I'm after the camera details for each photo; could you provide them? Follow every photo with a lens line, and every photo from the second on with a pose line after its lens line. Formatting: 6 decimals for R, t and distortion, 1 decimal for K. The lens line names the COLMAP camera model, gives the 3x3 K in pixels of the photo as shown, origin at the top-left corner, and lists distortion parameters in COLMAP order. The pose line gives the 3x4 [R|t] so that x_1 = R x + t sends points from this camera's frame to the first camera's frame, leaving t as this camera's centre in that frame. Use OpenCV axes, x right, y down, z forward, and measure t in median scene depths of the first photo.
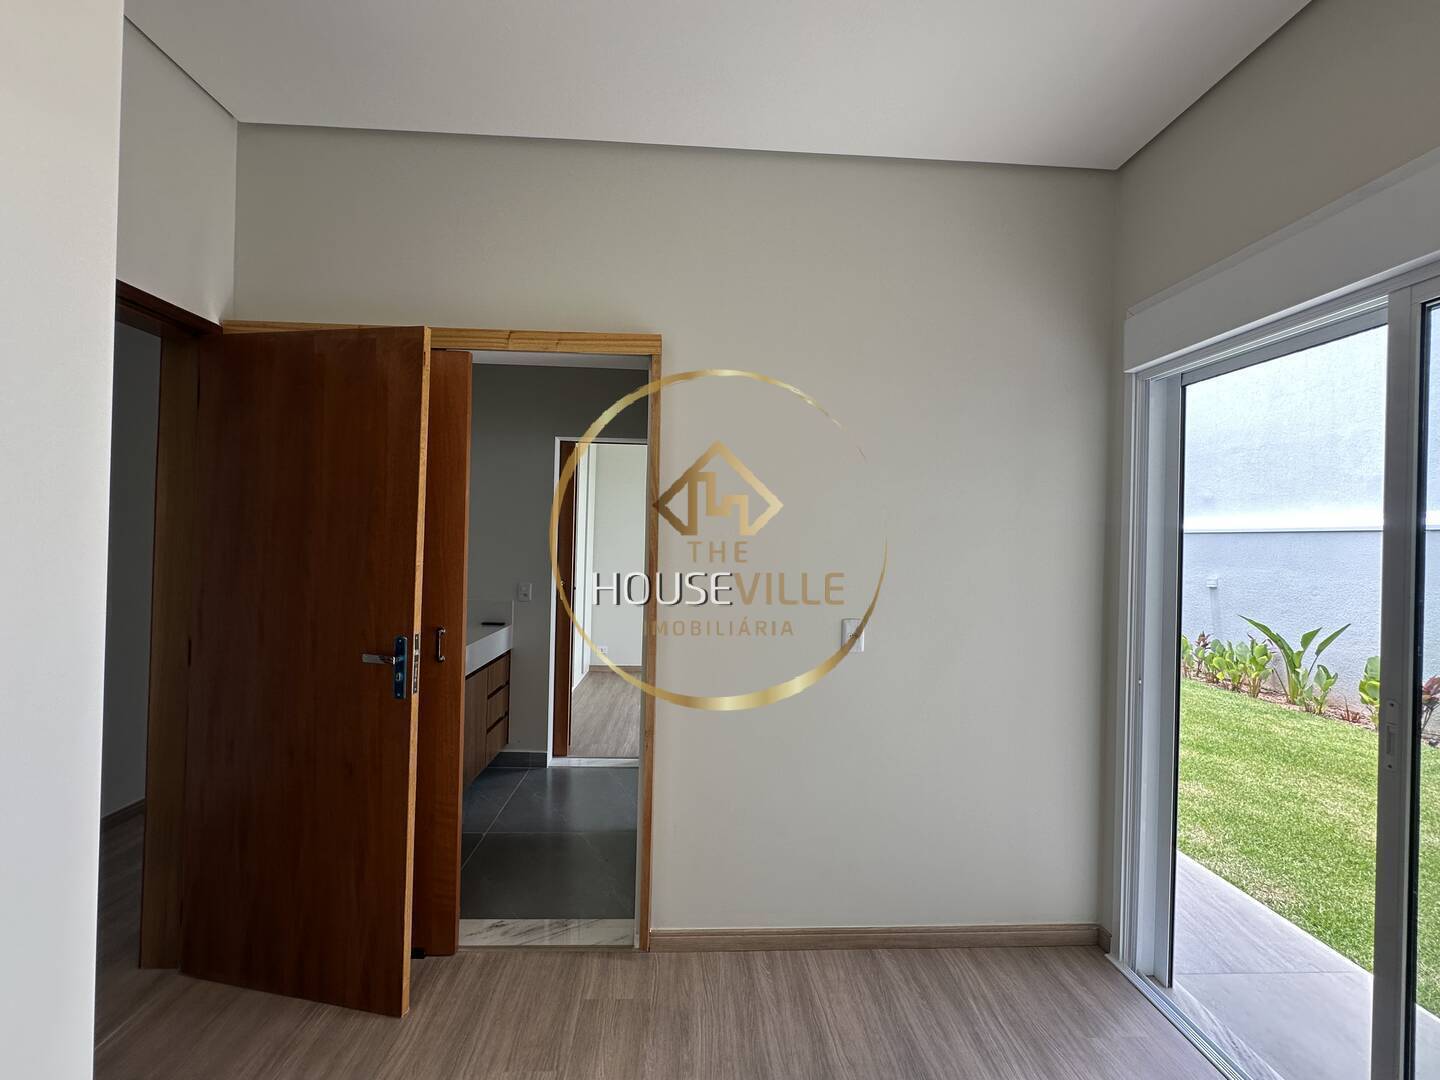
lens RADIAL K [[578.6, 0, 728.9], [0, 578.6, 537.9], [0, 0, 1]] dist [-0.003722, 0.000806]
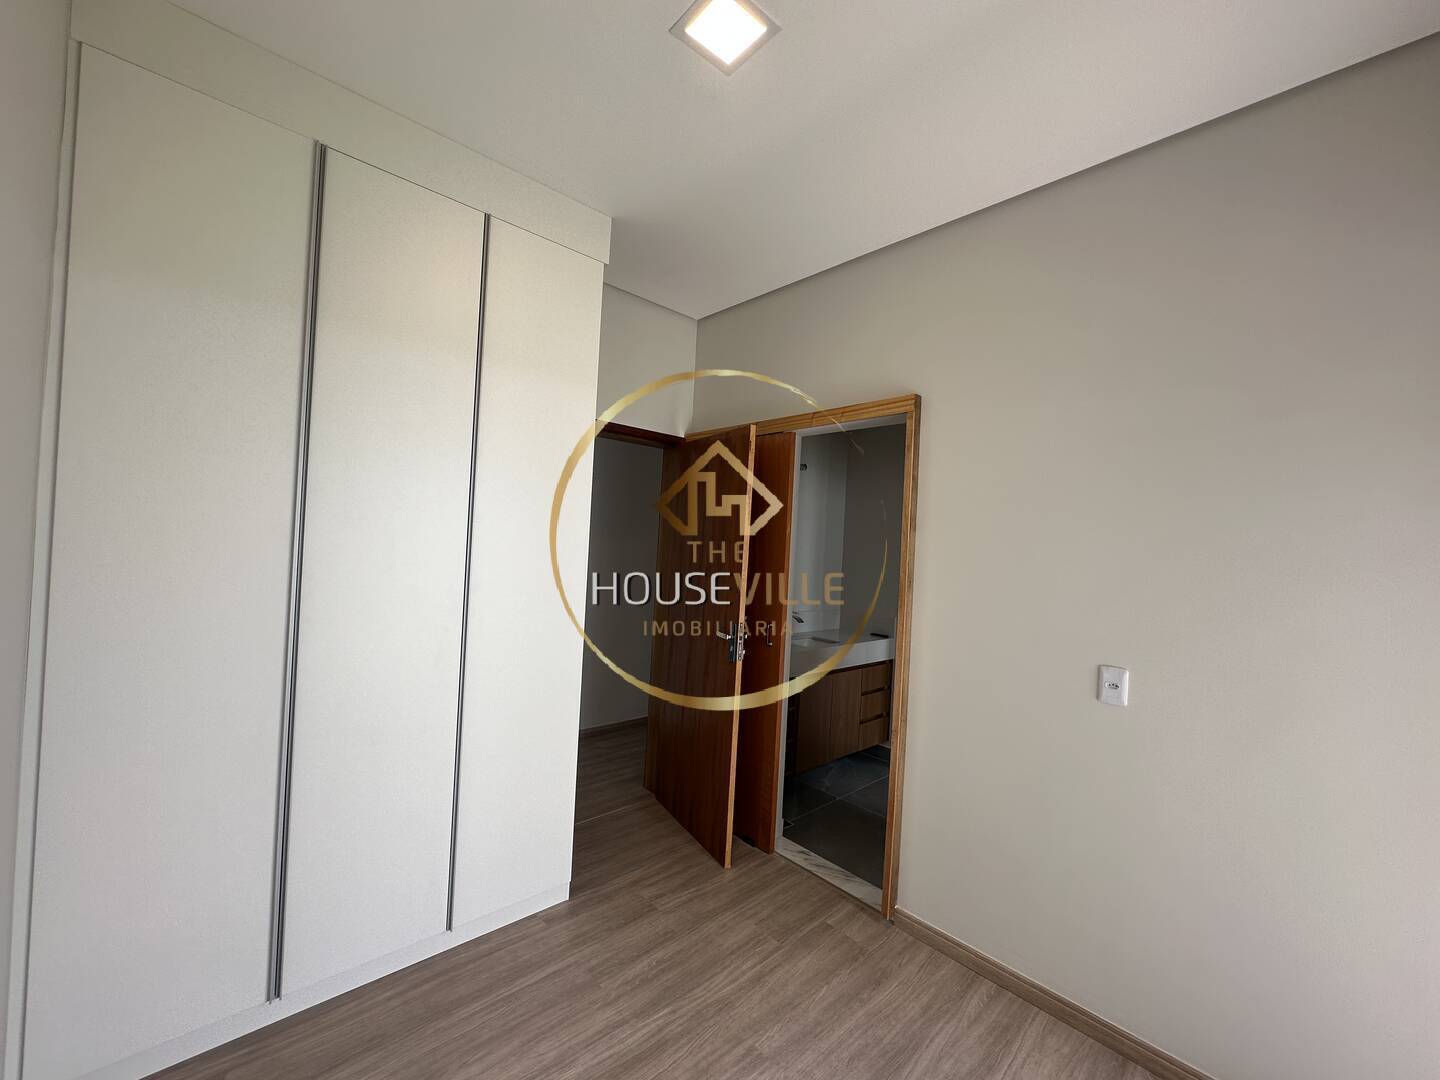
lens RADIAL K [[578.6, 0, 714.0], [0, 578.6, 539.7], [0, 0, 1]] dist [-0.003722, 0.000806]
pose [[0.633674, -0.000272, -0.773600, 0.563243], [-0.031174, 0.999179, -0.025887, -0.013327], [0.772972, 0.040520, 0.633145, -0.044200]]
